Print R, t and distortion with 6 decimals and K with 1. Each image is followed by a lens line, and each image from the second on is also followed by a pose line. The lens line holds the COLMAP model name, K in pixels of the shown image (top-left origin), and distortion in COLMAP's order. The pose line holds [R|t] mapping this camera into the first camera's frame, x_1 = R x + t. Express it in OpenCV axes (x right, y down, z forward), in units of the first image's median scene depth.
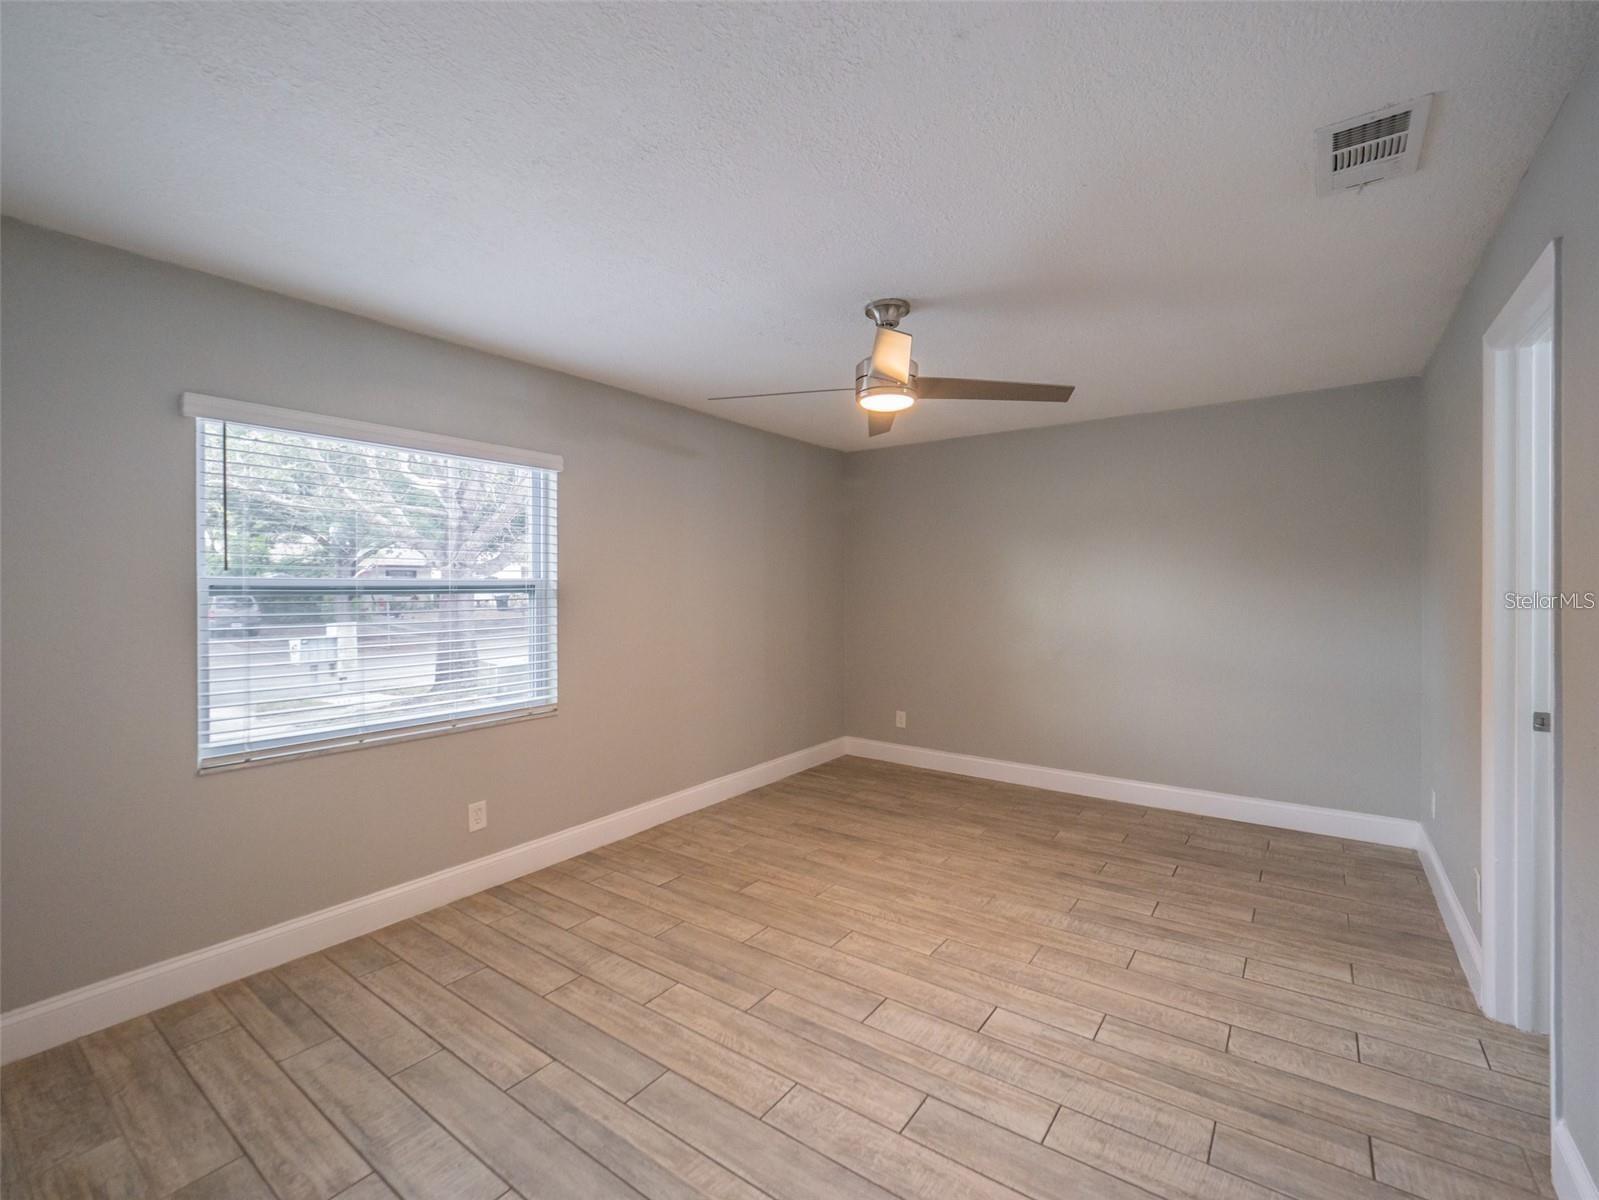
lens RADIAL K [[680.3, 0, 813.5], [0, 680.3, 596.1], [0, 0, 1]] dist [-0.006069, -0.000527]
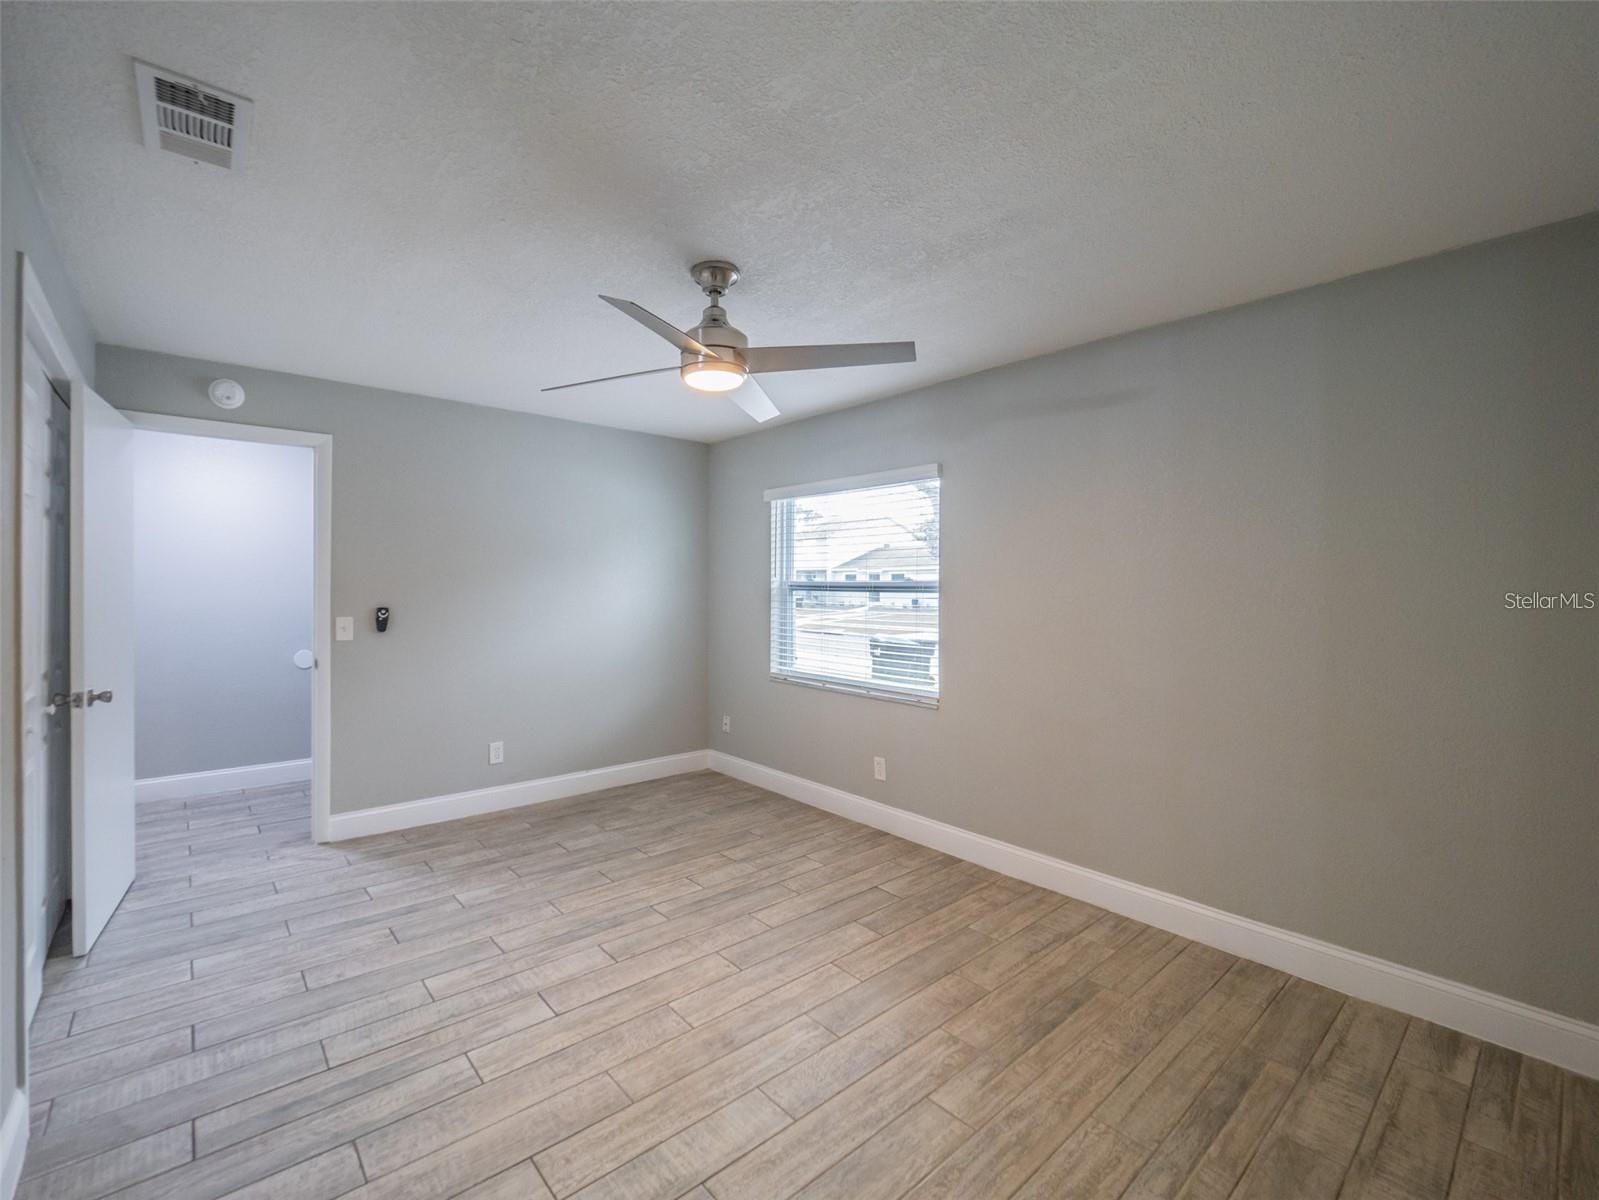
lens RADIAL K [[726.4, 0, 728.2], [0, 726.4, 603.8], [0, 0, 1]] dist [-0.000958, -0.001326]
pose [[-0.284104, 0.032788, -0.958233, 0.948017], [-0.020004, 0.998995, 0.040113, -0.033977], [0.958585, 0.030564, -0.283163, 1.206046]]
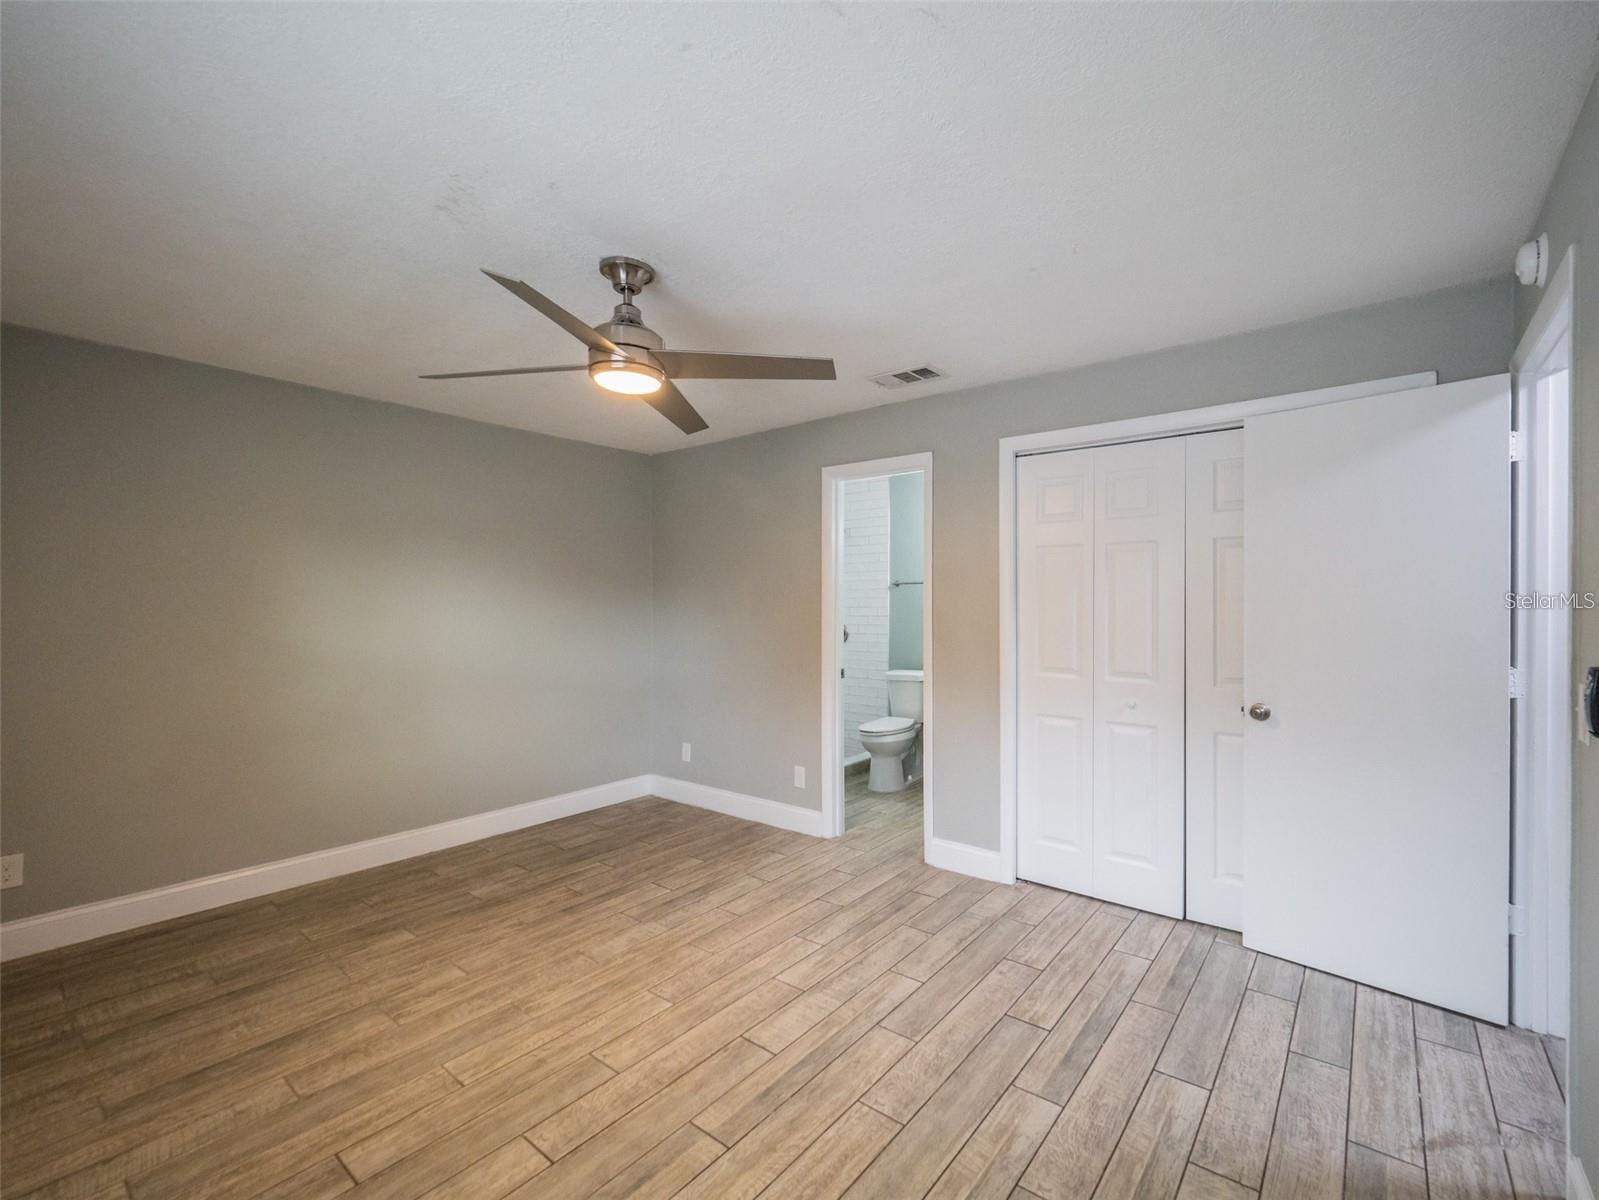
lens RADIAL K [[713.1, 0, 873.9], [0, 713.1, 588.6], [0, 0, 1]] dist [-0.006337, -0.000333]
pose [[0.017134, 0.021472, 0.999623, -0.732083], [0.022183, 0.999515, -0.021850, -0.009613], [-0.999607, 0.022549, 0.016650, 0.632710]]
